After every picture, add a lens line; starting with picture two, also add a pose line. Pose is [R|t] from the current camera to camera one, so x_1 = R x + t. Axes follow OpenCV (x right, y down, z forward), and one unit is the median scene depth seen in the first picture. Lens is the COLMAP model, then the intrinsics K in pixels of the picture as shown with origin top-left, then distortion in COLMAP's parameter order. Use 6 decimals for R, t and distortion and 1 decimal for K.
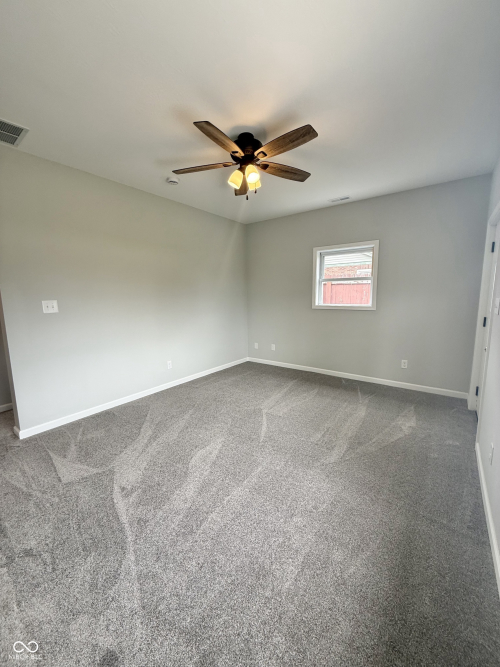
lens RADIAL K [[265.3, 0, 250.9], [0, 265.3, 332.3], [0, 0, 1]] dist [-0.000595, -0.000343]
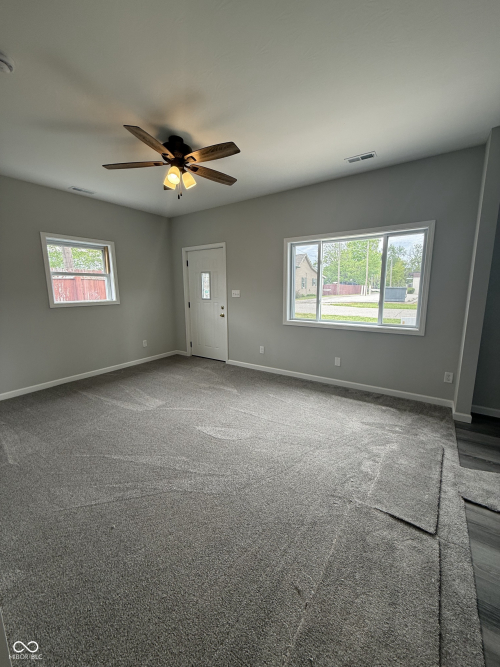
lens RADIAL K [[266.6, 0, 250.6], [0, 266.6, 330.7], [0, 0, 1]] dist [0.001852, 0.000075]
pose [[-0.035676, -0.149259, 0.988154, -0.943118], [0.152366, 0.976412, 0.152986, -0.080846], [-0.987680, 0.156020, -0.012093, 0.648280]]
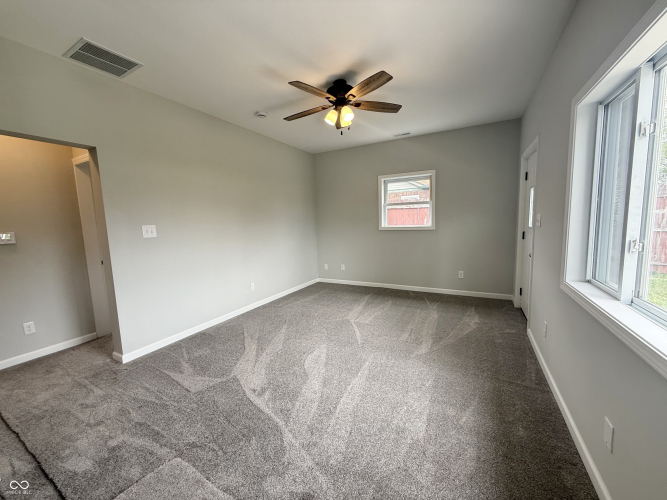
lens RADIAL K [[265.3, 0, 333.5], [0, 265.3, 250.0], [0, 0, 1]] dist [-0.000595, -0.000343]
pose [[0.988732, -0.034653, 0.145629, -0.190258], [0.039725, 0.998696, -0.032071, 0.034732], [-0.144328, 0.037495, 0.988819, -0.106775]]
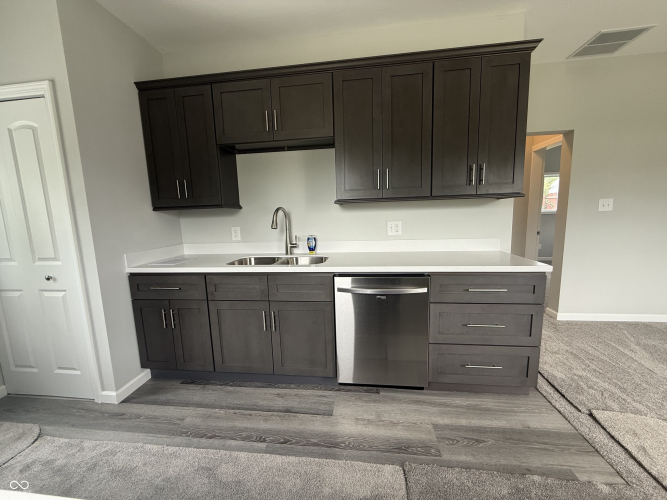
lens RADIAL K [[266.6, 0, 332.8], [0, 266.6, 250.1], [0, 0, 1]] dist [0.001852, 0.000075]
pose [[0.488316, 0.118859, -0.864534, -0.331737], [-0.102155, 0.991656, 0.078636, 0.097321], [0.866667, 0.049917, 0.496384, -0.394592]]
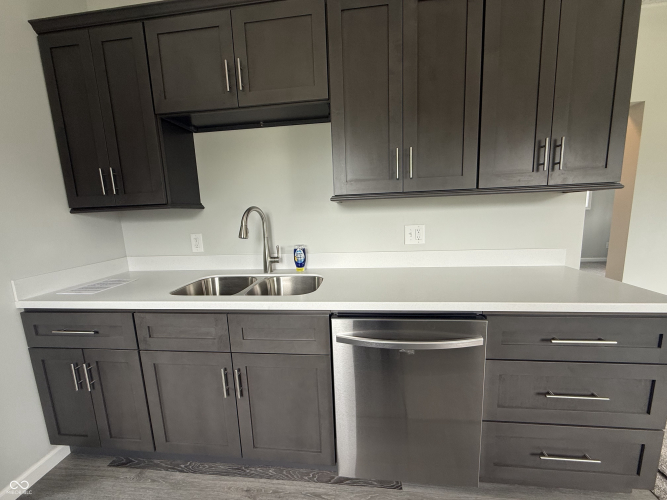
lens RADIAL K [[265.3, 0, 333.5], [0, 265.3, 250.0], [0, 0, 1]] dist [-0.000595, -0.000343]
pose [[0.498490, 0.126498, -0.857616, -0.535985], [-0.094053, 0.991348, 0.091555, 0.073227], [0.861778, 0.035022, 0.506075, -0.278356]]
